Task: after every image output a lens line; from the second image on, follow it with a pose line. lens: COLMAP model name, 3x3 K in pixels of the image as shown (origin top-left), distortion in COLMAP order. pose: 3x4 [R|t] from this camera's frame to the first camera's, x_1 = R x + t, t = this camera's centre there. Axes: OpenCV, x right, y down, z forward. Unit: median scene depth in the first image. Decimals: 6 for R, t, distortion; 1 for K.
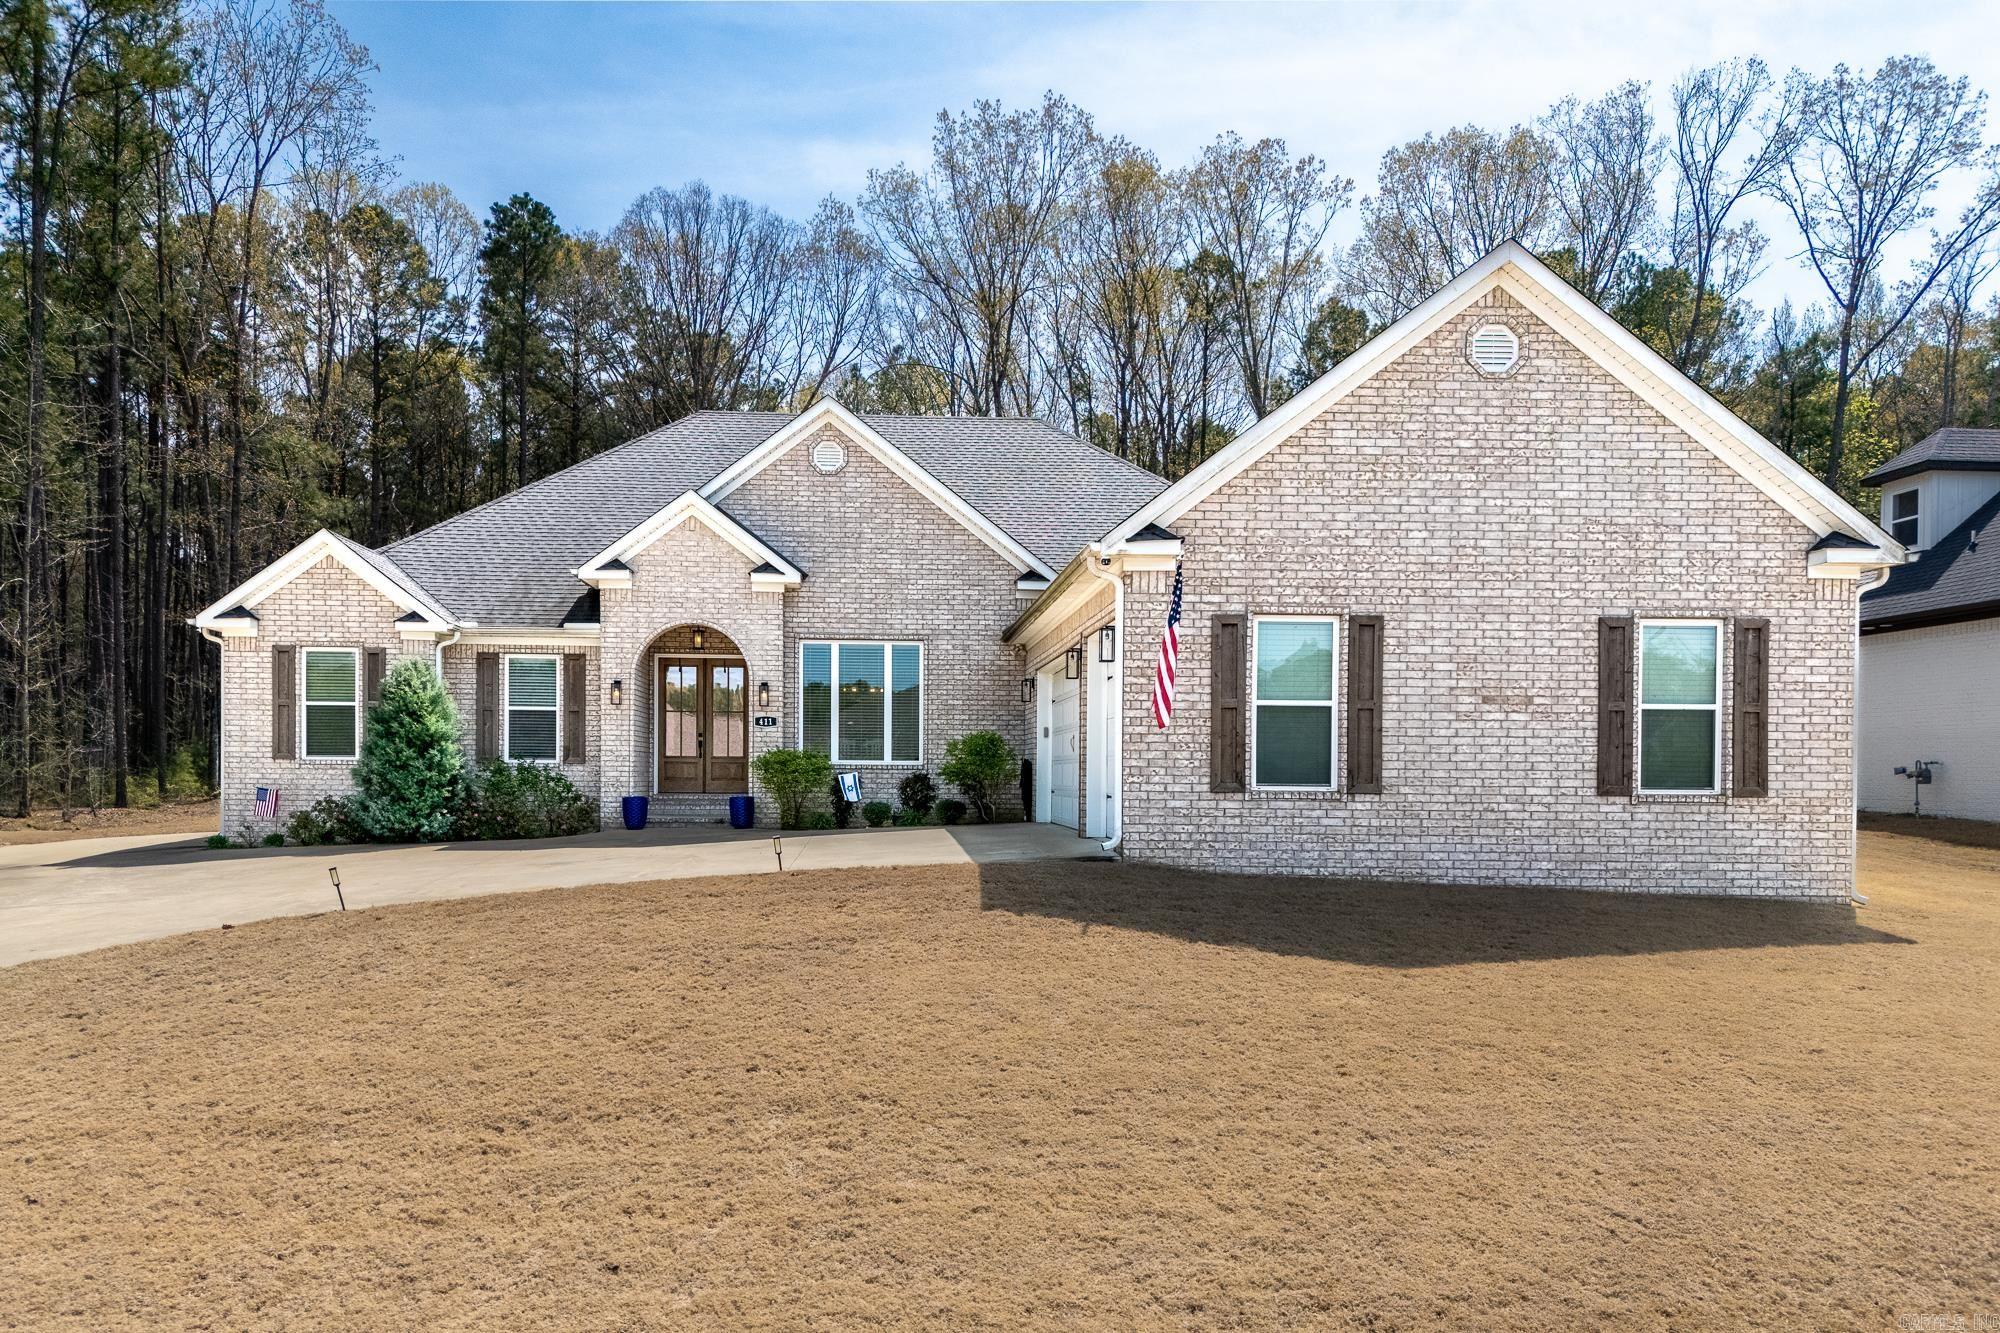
lens RADIAL K [[1612.9, 0, 996.9], [0, 1612.9, 726.7], [0, 0, 1]] dist [0.052521, -0.003332]
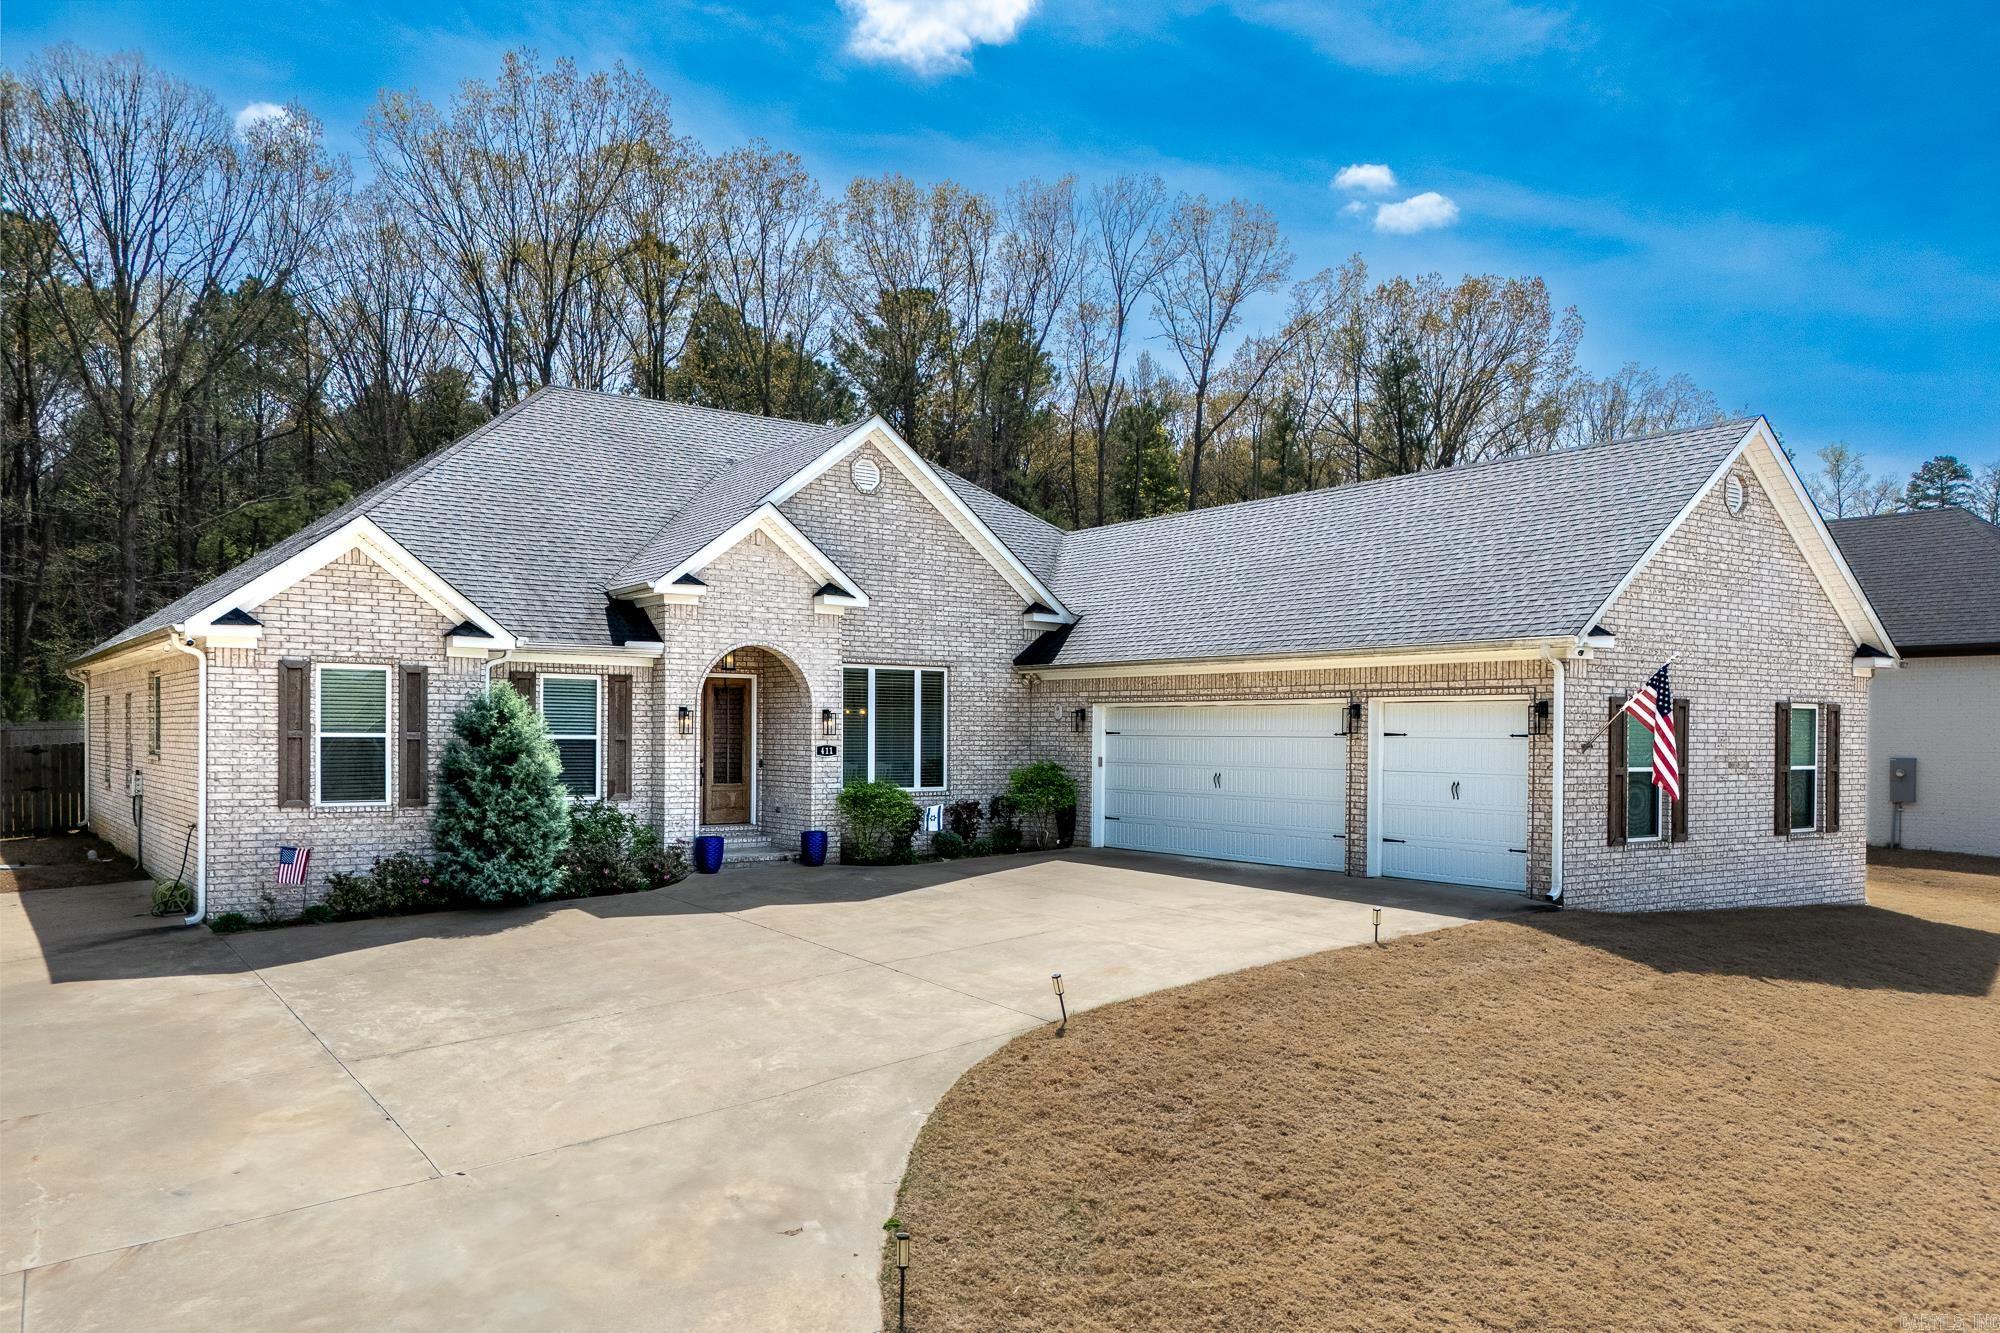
lens RADIAL K [[1534.3, 0, 998.9], [0, 1534.3, 673.7], [0, 0, 1]] dist [0.048058, -0.001059]
pose [[0.824345, 0.019083, 0.565765, -0.577410], [-0.020447, 0.999783, -0.003929, -0.047585], [-0.565718, -0.008329, 0.824557, 0.200260]]
